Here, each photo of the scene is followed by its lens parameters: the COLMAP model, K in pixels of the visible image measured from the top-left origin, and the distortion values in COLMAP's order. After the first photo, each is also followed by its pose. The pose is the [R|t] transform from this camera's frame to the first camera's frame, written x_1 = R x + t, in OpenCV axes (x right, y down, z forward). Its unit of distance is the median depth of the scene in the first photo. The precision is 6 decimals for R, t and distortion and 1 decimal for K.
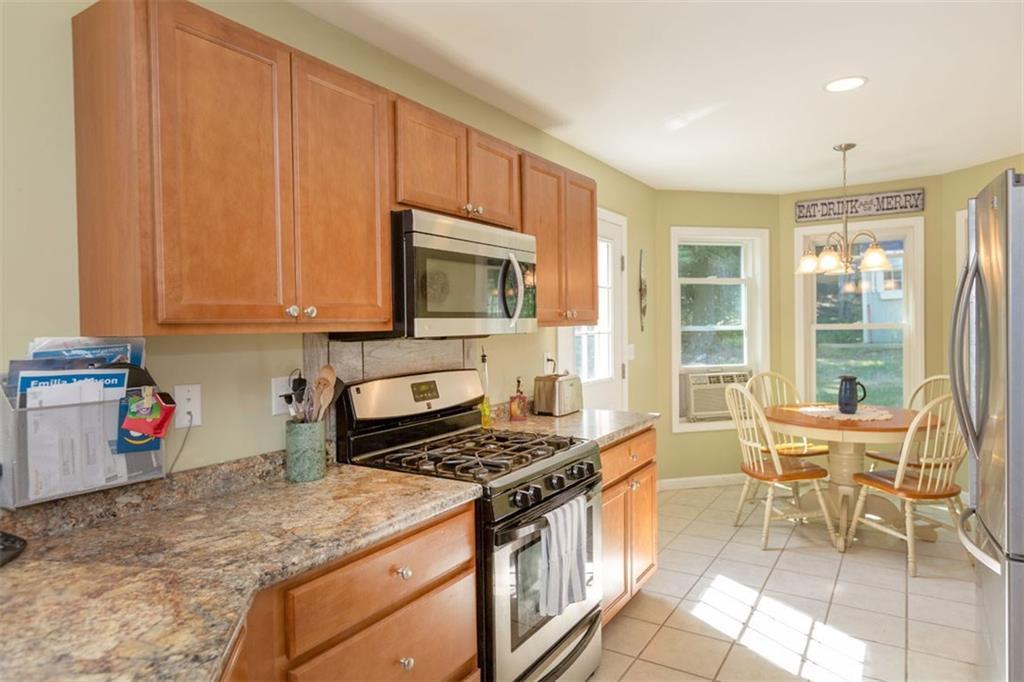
lens RADIAL K [[627.7, 0, 512.0], [0, 627.7, 341.0], [0, 0, 1]] dist [-0.001913, 0.001261]
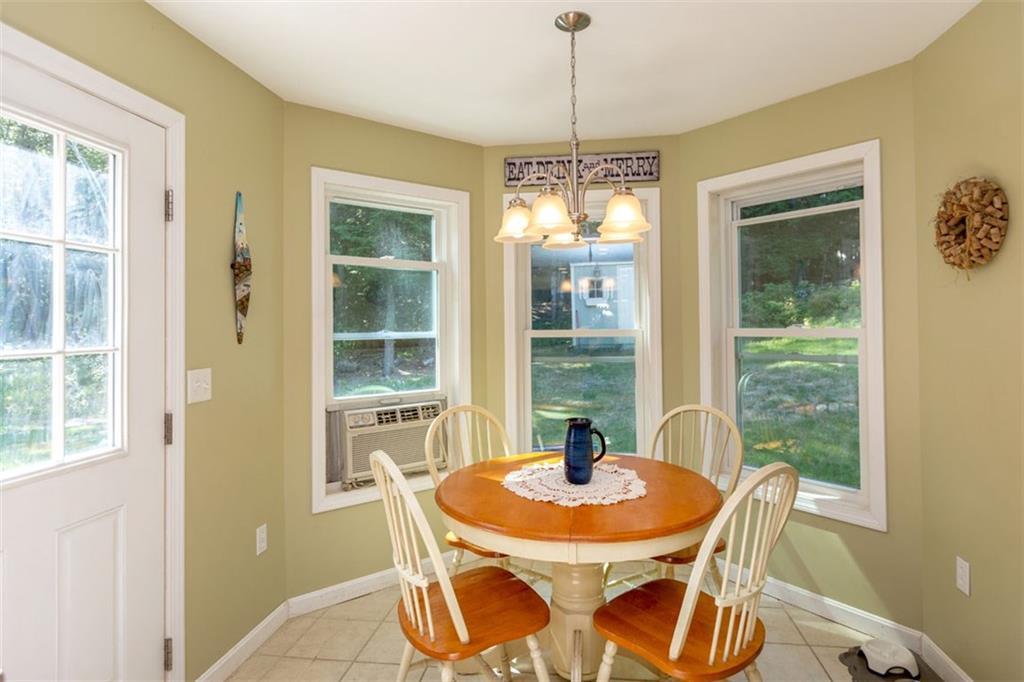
lens RADIAL K [[593.4, 0, 512.0], [0, 593.4, 341.0], [0, 0, 1]] dist [0.000301, 0.000002]
pose [[0.915317, -0.004052, 0.402714, 0.197993], [0.005140, 0.999985, -0.001621, -0.013871], [-0.402702, 0.003554, 0.915324, 0.401878]]
